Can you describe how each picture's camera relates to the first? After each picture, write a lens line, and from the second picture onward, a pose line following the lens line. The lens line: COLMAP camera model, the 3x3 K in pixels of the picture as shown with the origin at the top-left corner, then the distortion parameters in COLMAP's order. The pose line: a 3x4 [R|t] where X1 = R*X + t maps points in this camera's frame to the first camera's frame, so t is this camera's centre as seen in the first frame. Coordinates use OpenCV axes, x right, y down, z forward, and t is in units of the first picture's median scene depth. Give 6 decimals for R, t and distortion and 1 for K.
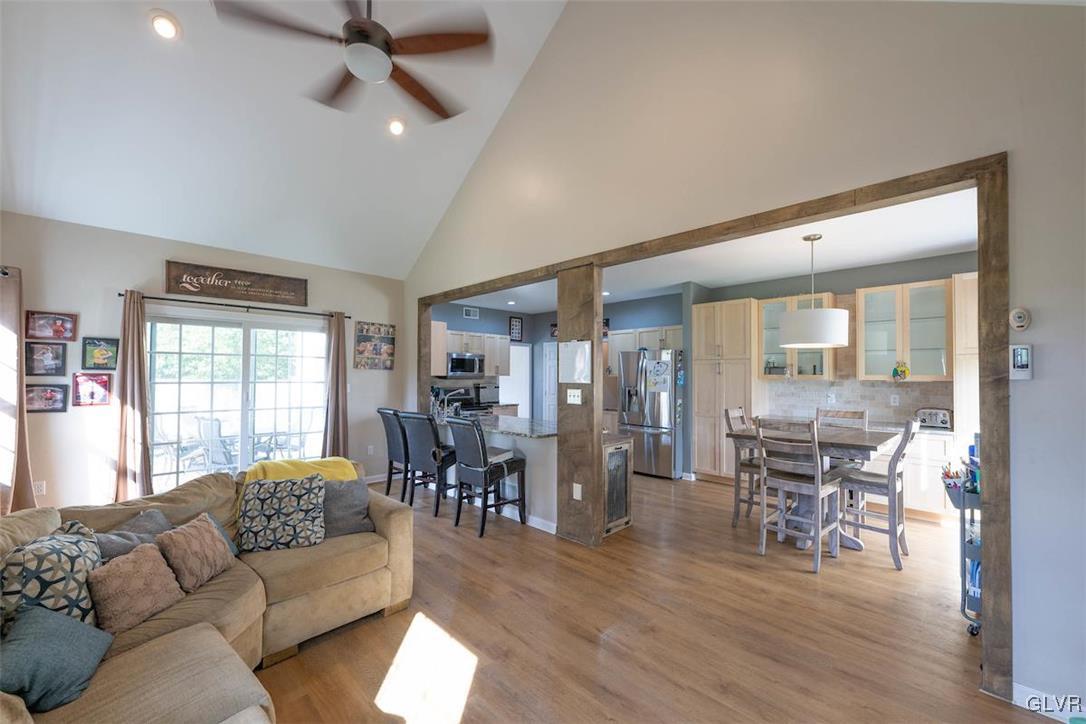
lens RADIAL K [[427.9, 0, 537.6], [0, 427.9, 370.3], [0, 0, 1]] dist [0.000178, 0.000012]
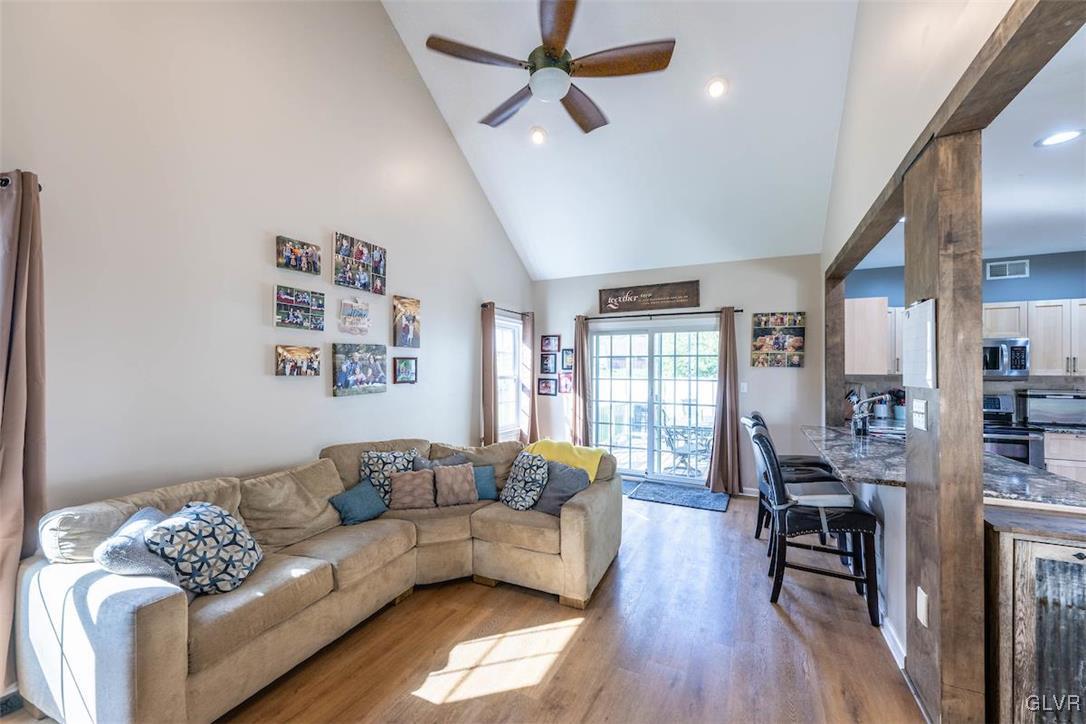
lens RADIAL K [[427.9, 0, 537.6], [0, 427.9, 370.3], [0, 0, 1]] dist [0.000178, 0.000012]
pose [[0.325590, -0.007209, -0.945484, 0.344963], [0.007507, 0.999959, -0.005039, 0.006880], [0.945481, -0.005457, 0.325631, 0.341279]]
